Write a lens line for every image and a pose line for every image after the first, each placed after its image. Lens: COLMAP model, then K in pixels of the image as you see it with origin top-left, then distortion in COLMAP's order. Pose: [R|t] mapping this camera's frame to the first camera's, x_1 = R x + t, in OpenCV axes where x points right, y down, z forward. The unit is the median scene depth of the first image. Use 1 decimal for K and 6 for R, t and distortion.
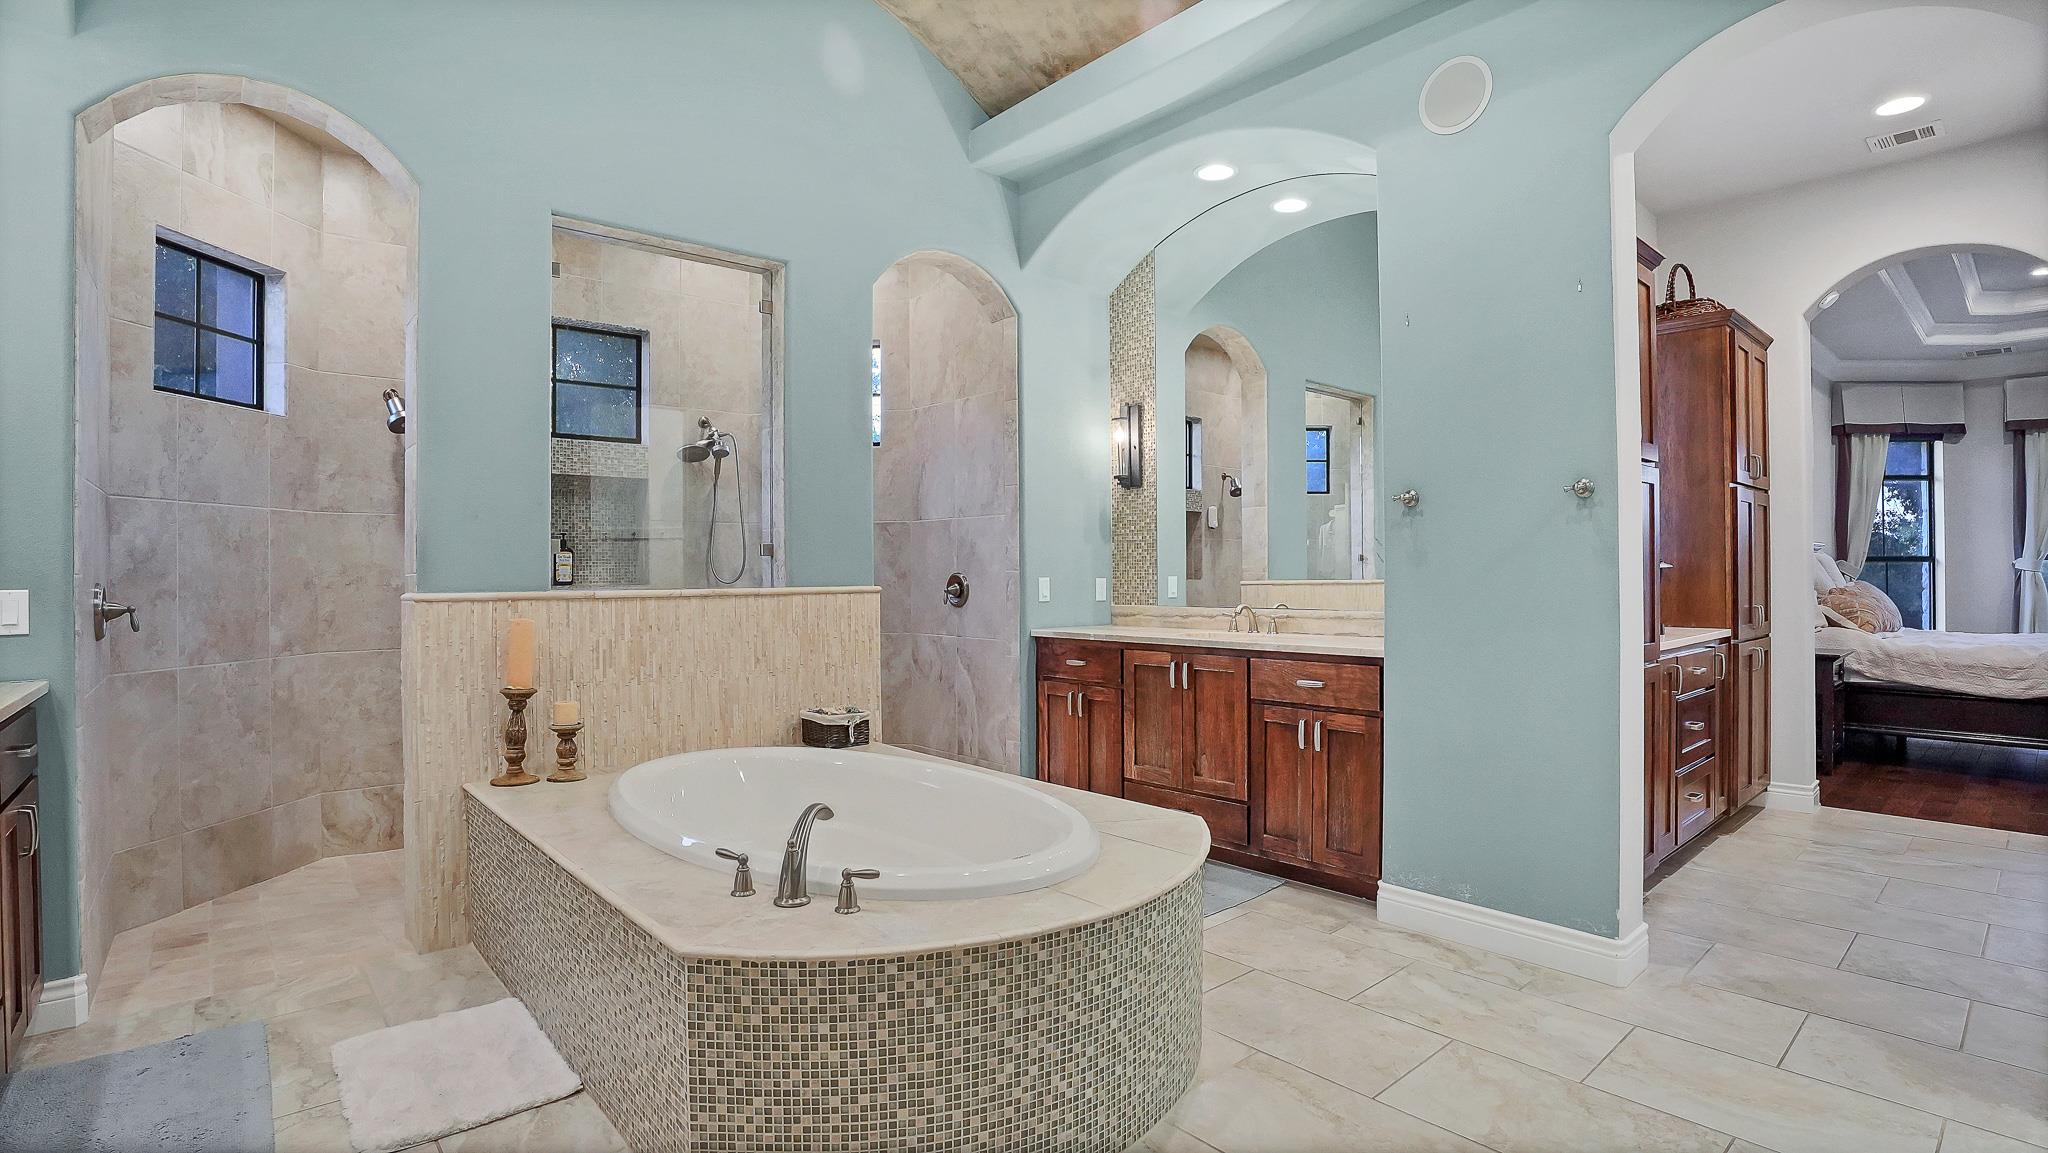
lens RADIAL K [[962.6, 0, 1020.6], [0, 962.6, 575.4], [0, 0, 1]] dist [-0.058360, 0.011465]
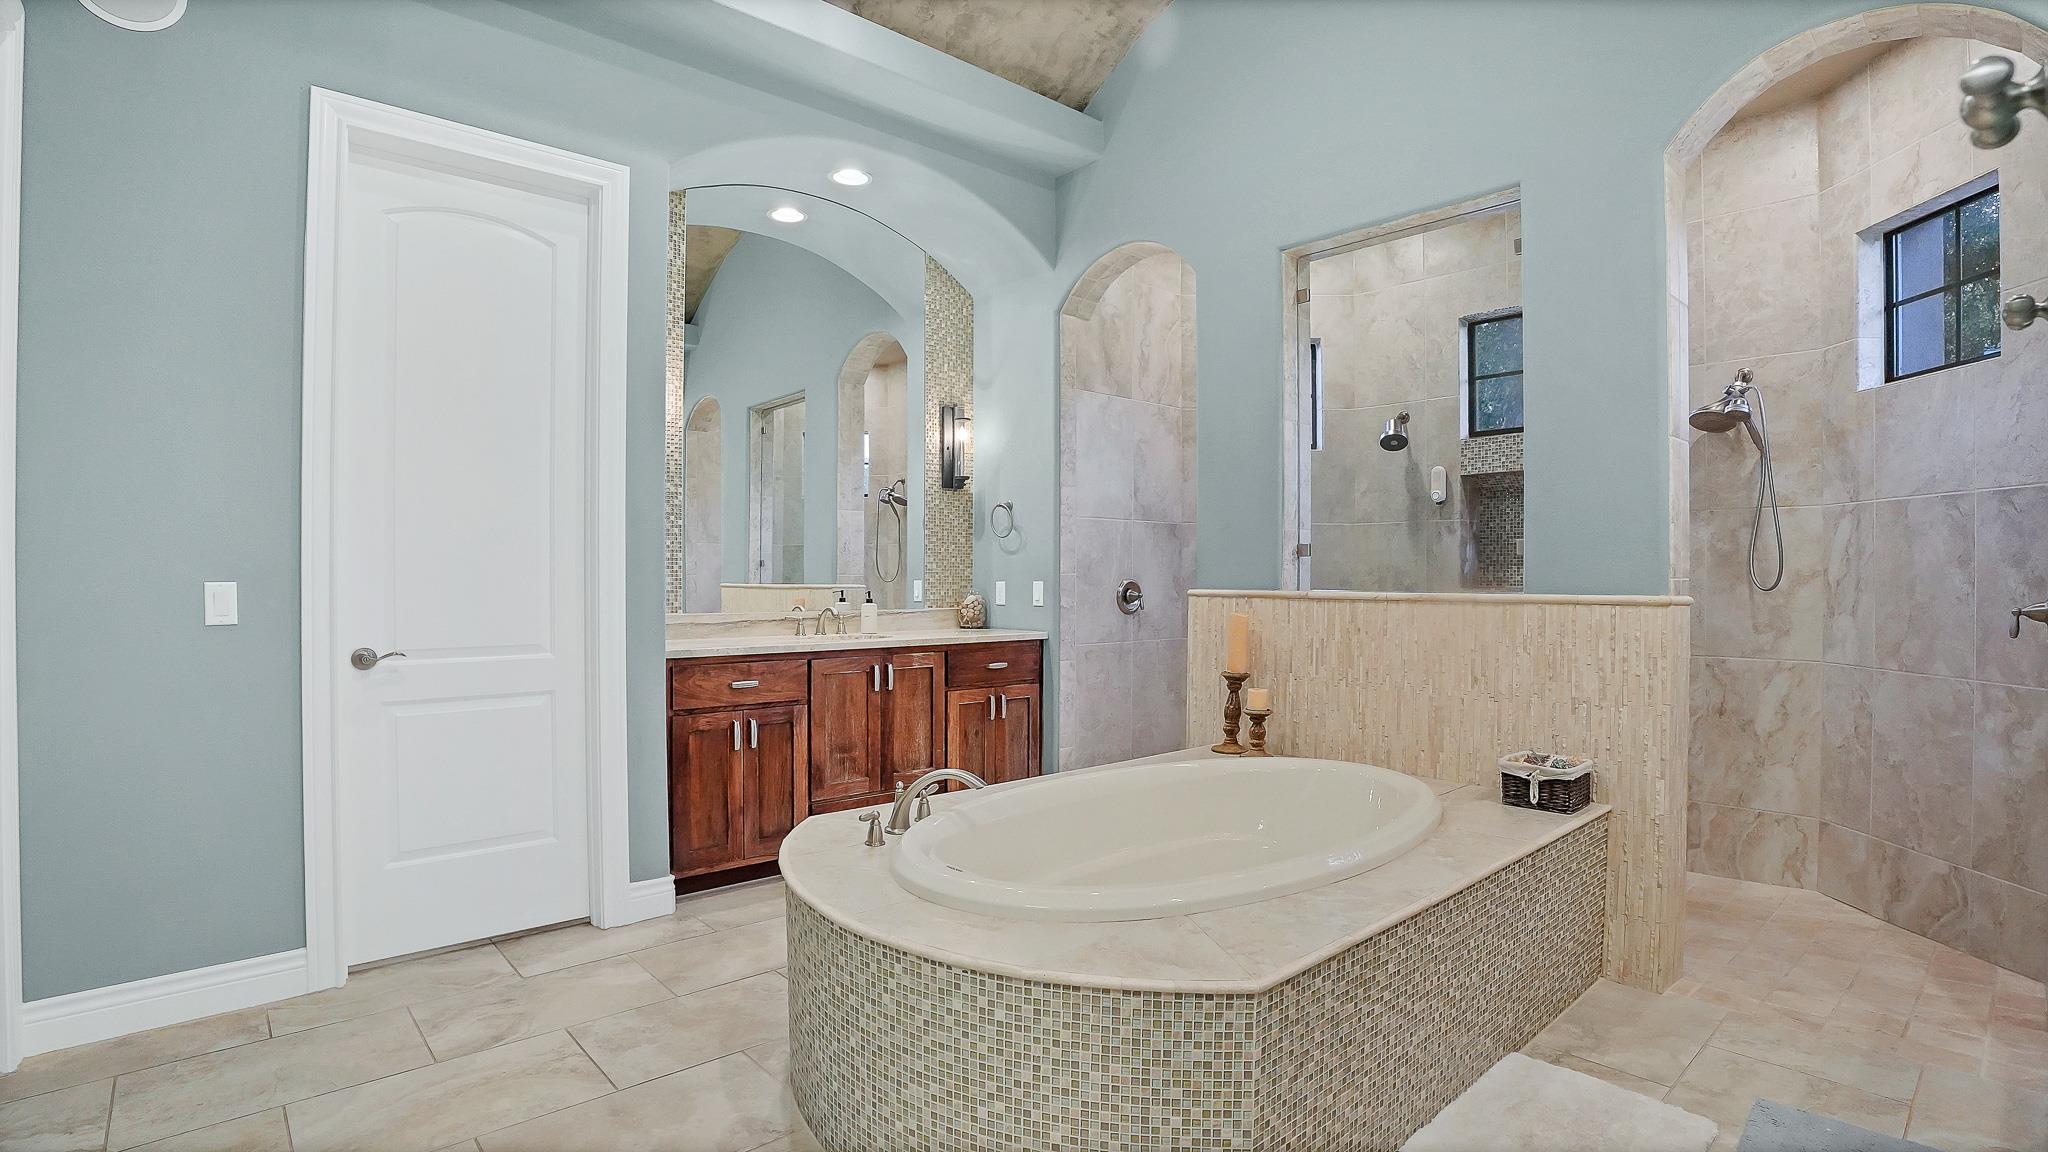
lens RADIAL K [[962.6, 0, 1021.0], [0, 962.6, 579.9], [0, 0, 1]] dist [-0.058360, 0.011465]
pose [[0.031999, 0.011204, -0.999425, 0.591149], [-0.005924, 0.999922, 0.011020, -0.005859], [0.999470, 0.005568, 0.032062, 0.631240]]
